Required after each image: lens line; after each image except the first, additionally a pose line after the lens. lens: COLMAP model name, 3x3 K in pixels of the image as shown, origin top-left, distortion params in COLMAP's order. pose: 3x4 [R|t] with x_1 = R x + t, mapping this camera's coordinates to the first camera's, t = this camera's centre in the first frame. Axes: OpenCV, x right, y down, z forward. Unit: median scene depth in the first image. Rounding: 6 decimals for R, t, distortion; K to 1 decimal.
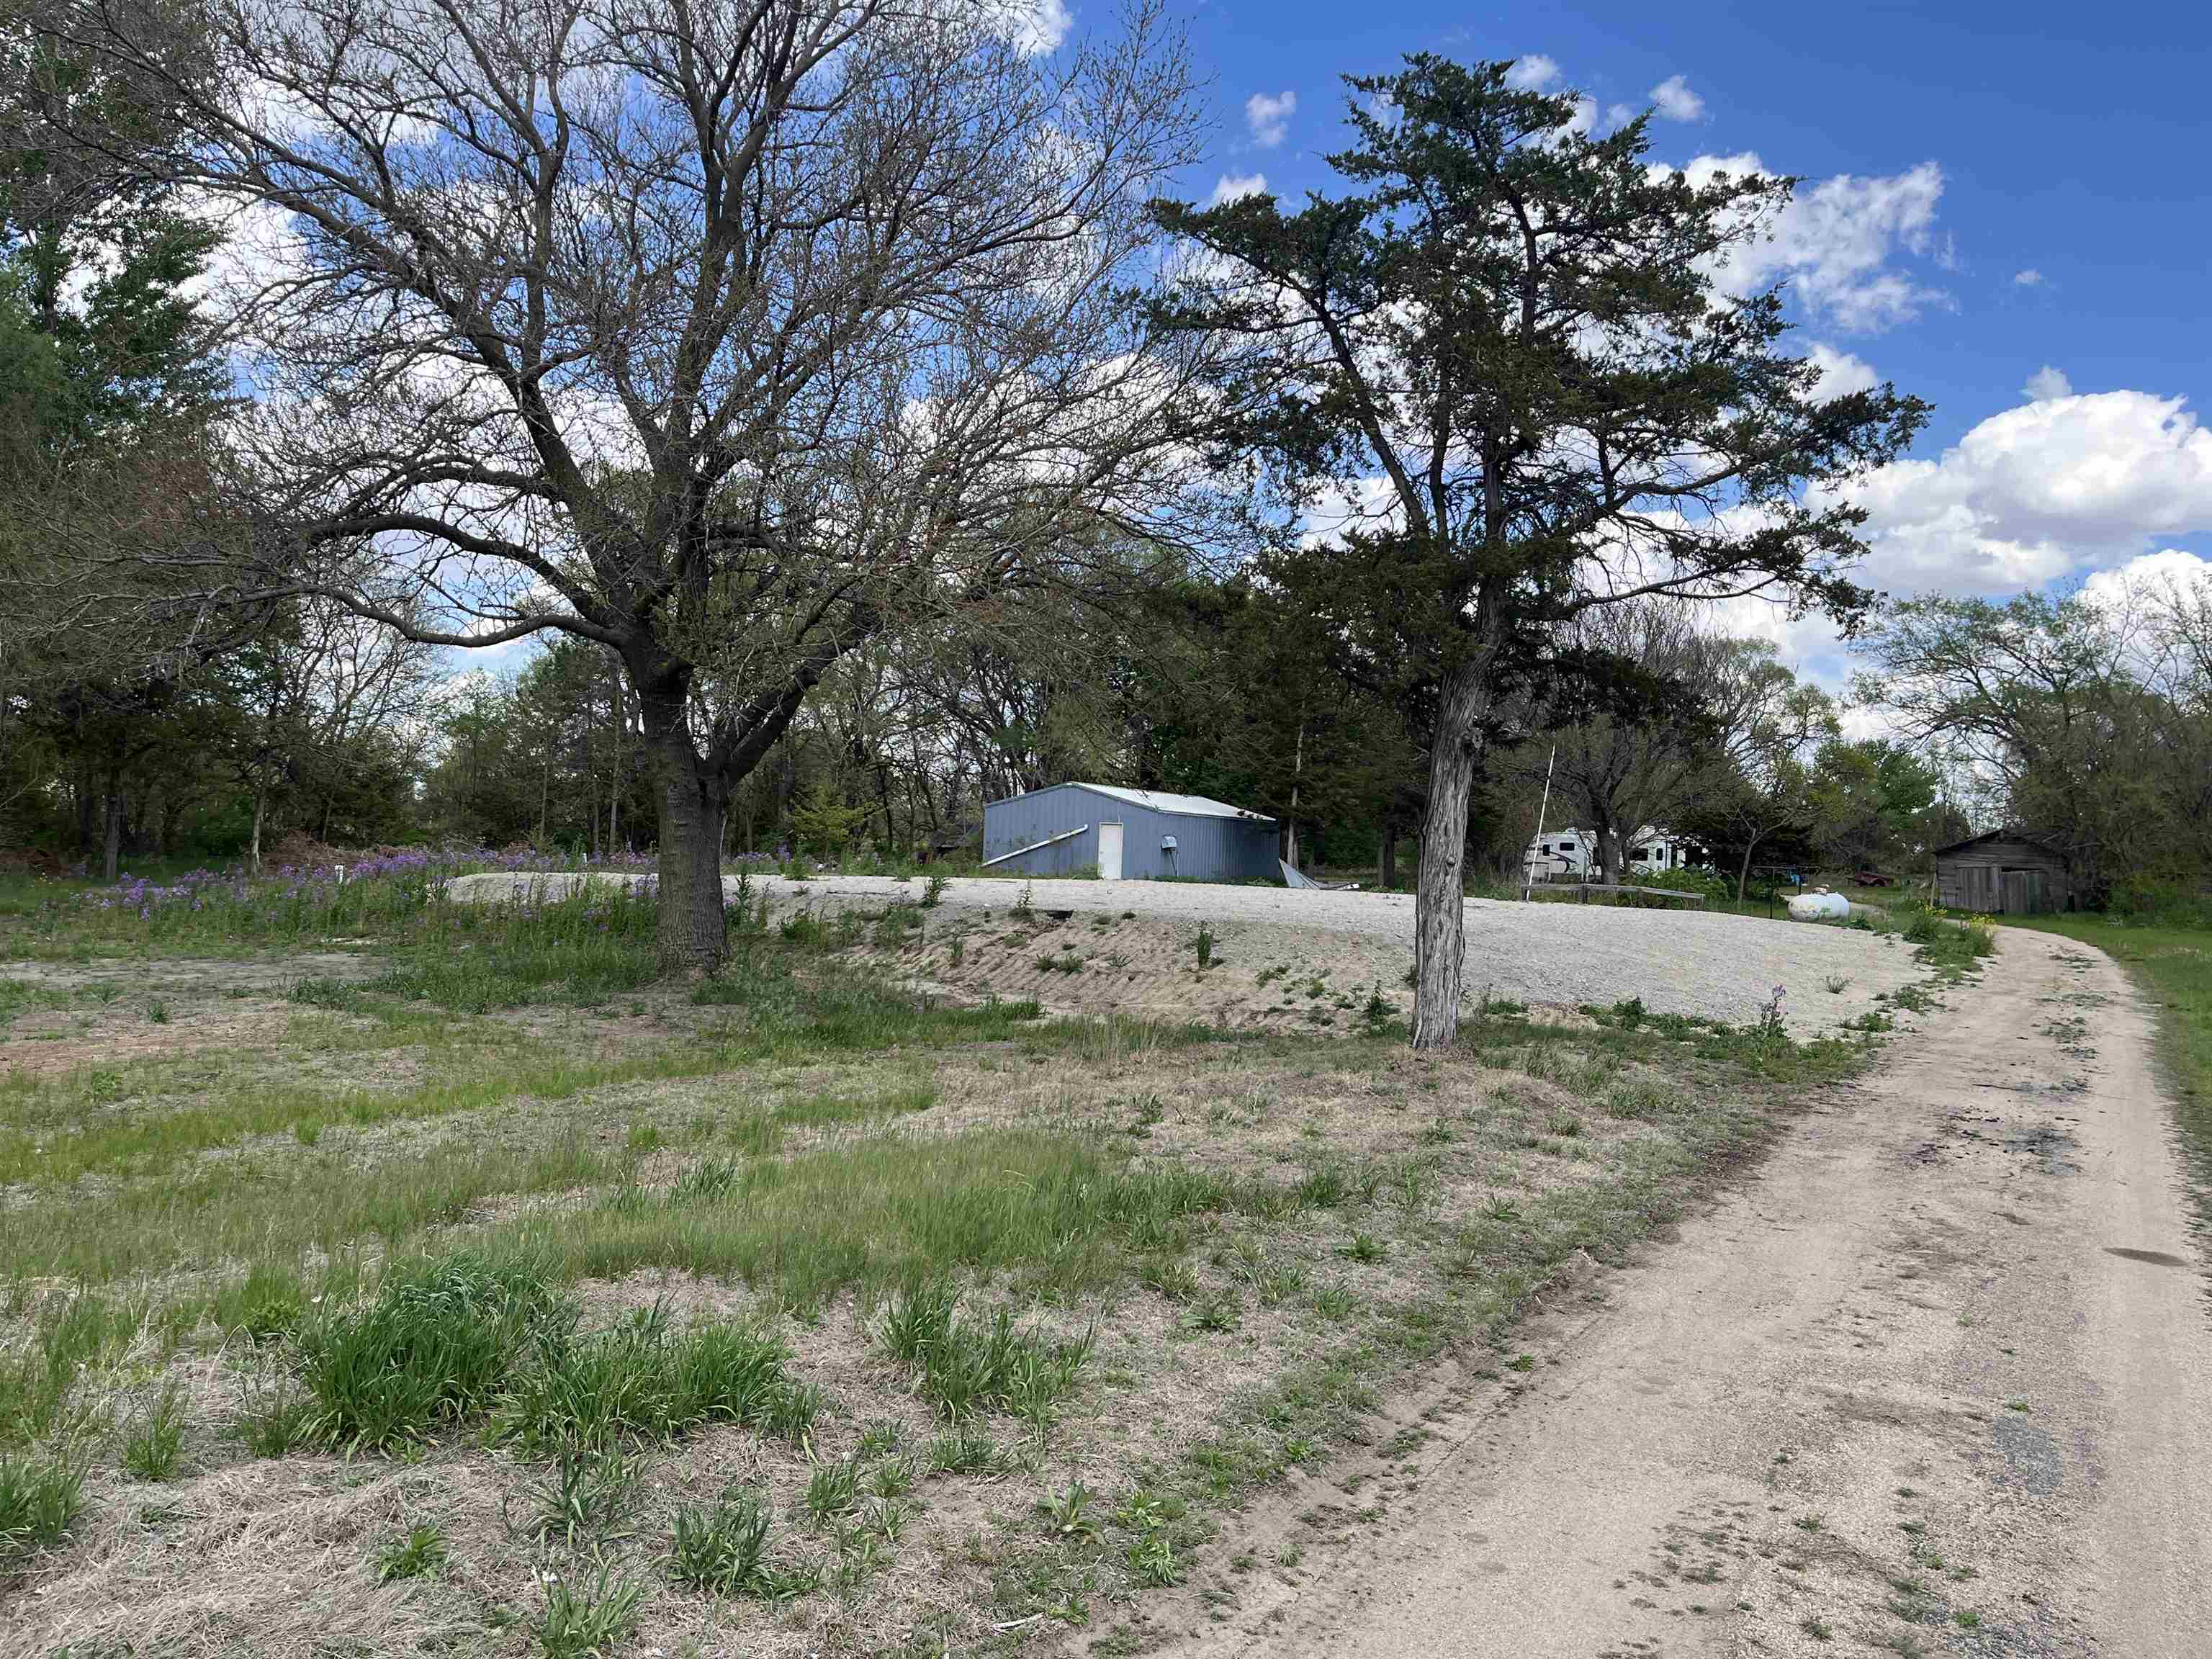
lens RADIAL K [[1681.1, 0, 1071.9], [0, 1681.1, 852.1], [0, 0, 1]] dist [-0.000125, 0.004809]
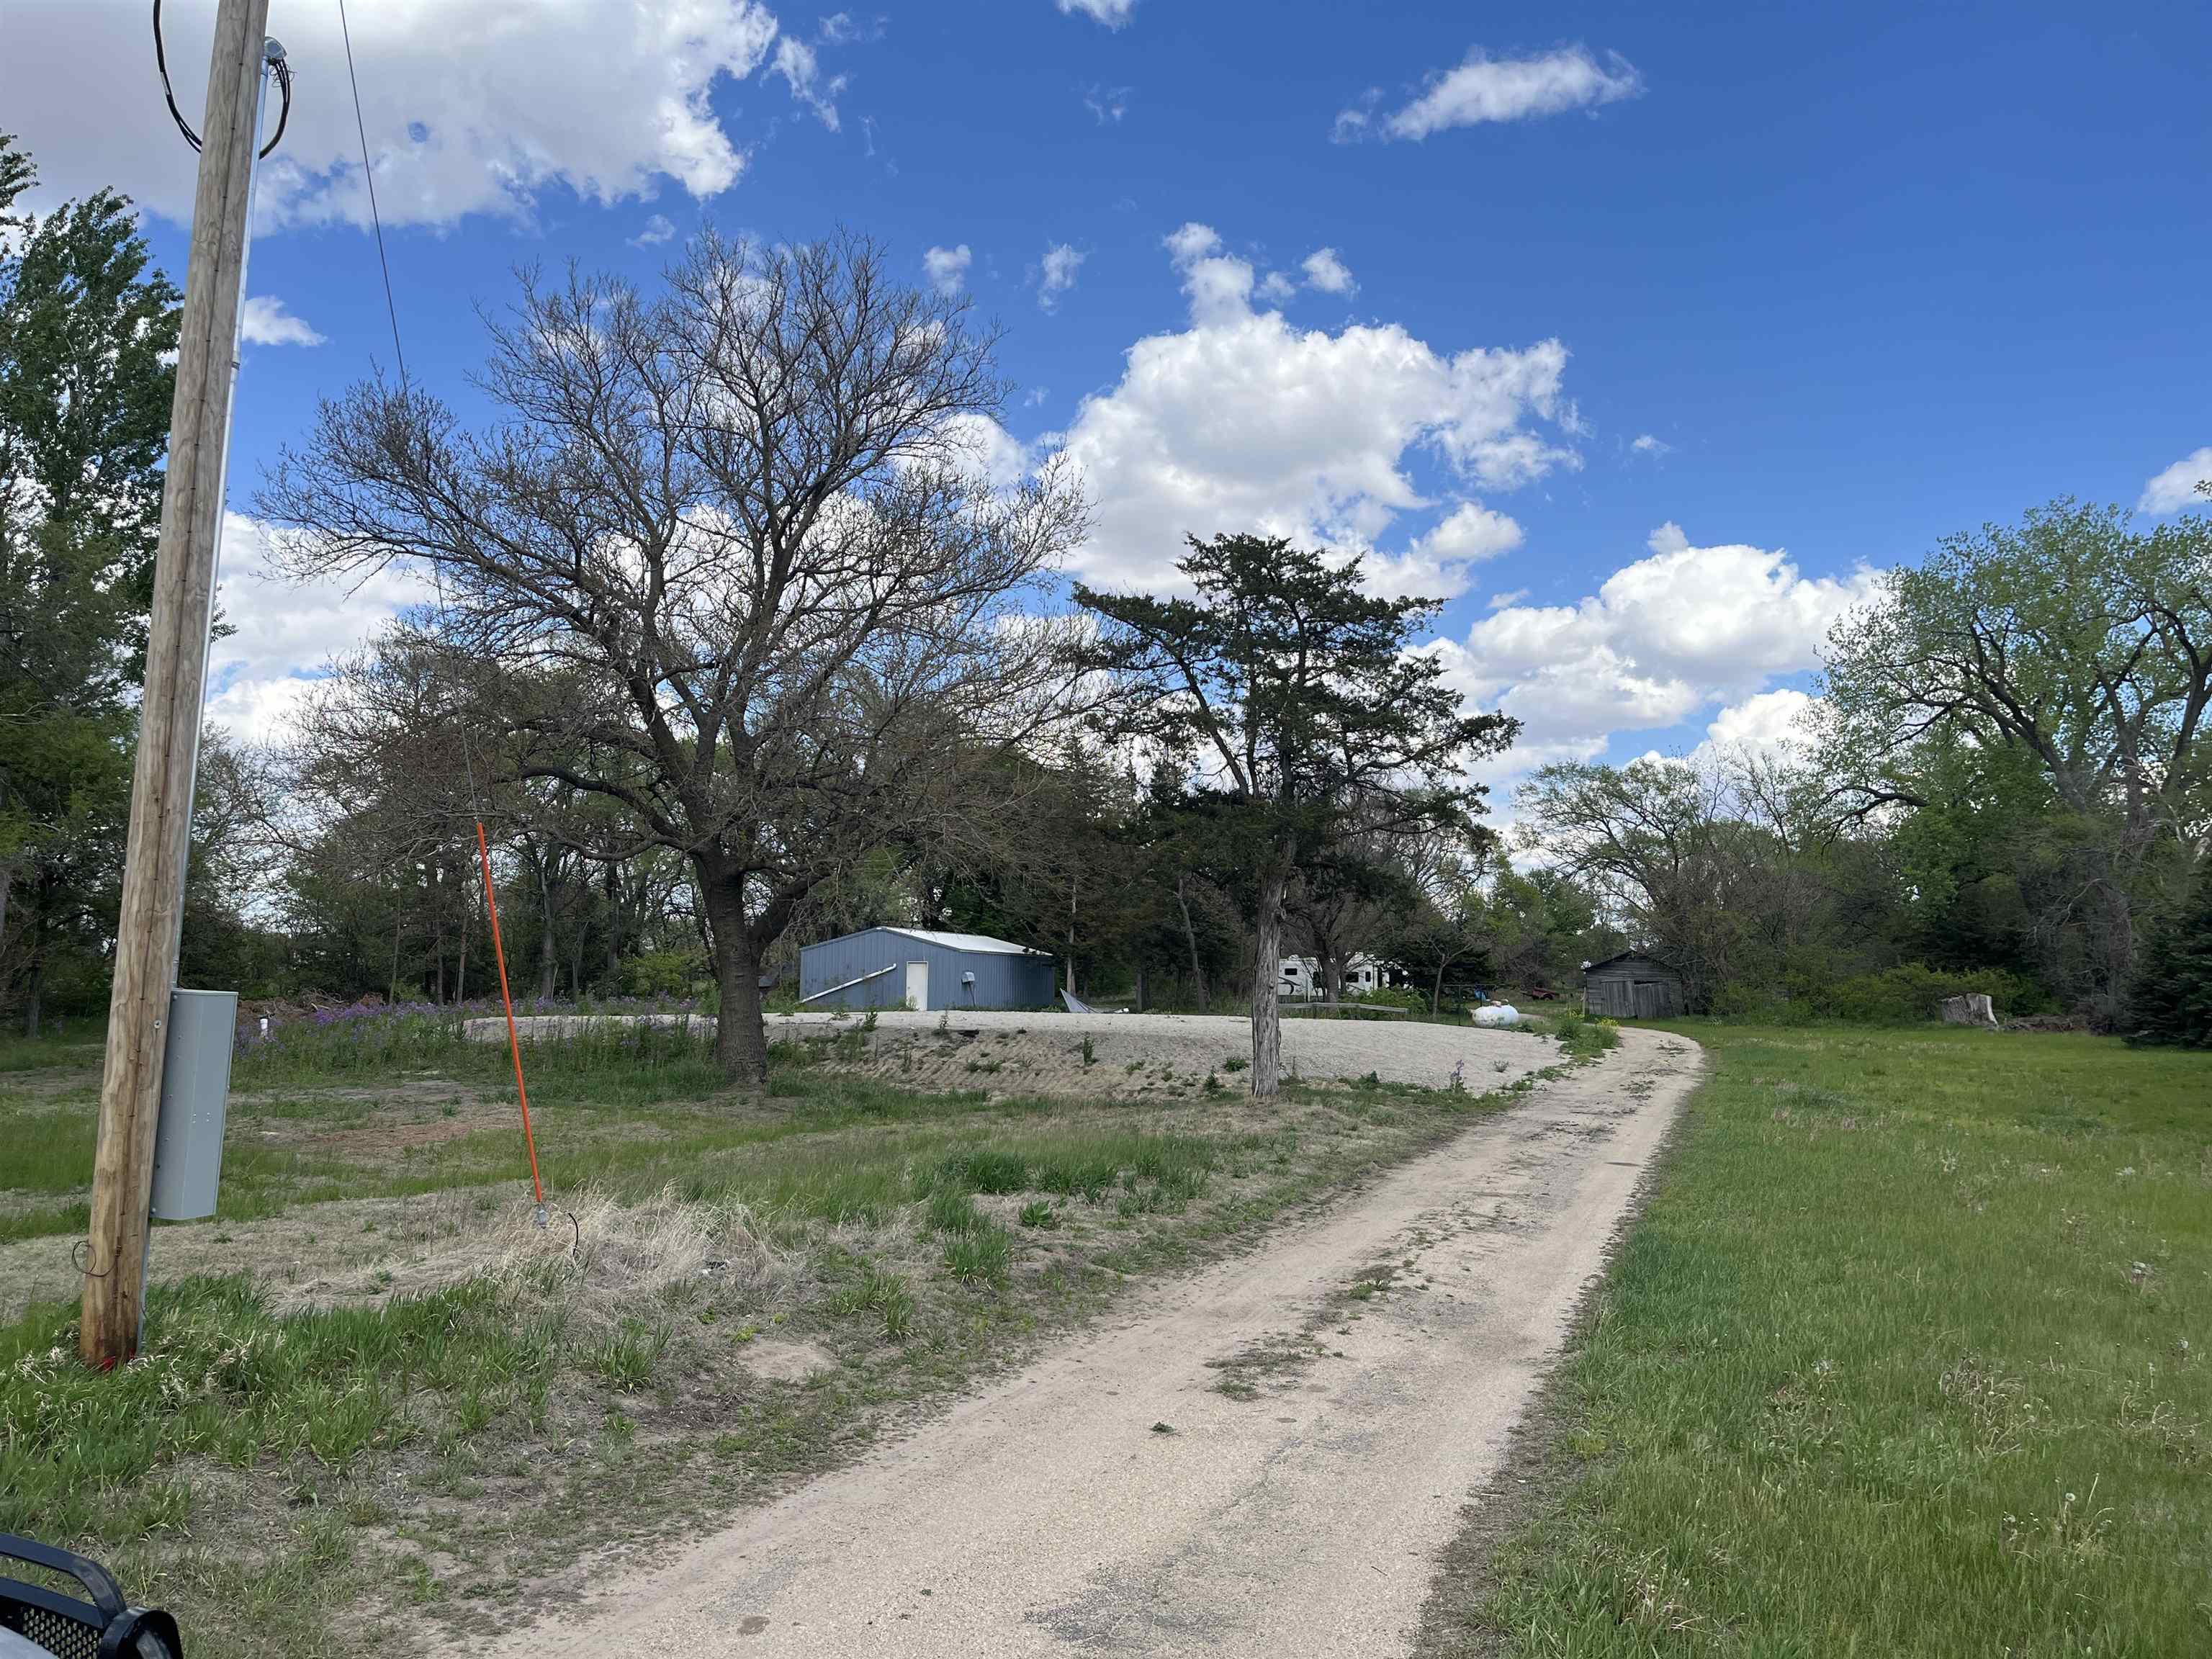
lens RADIAL K [[1671.4, 0, 1090.9], [0, 1671.4, 819.6], [0, 0, 1]] dist [0.073714, -0.112048]
pose [[0.983973, -0.009458, 0.178064, -0.096511], [0.026870, 0.995054, -0.095631, -0.002064], [-0.176279, 0.098883, 0.979361, -0.244874]]
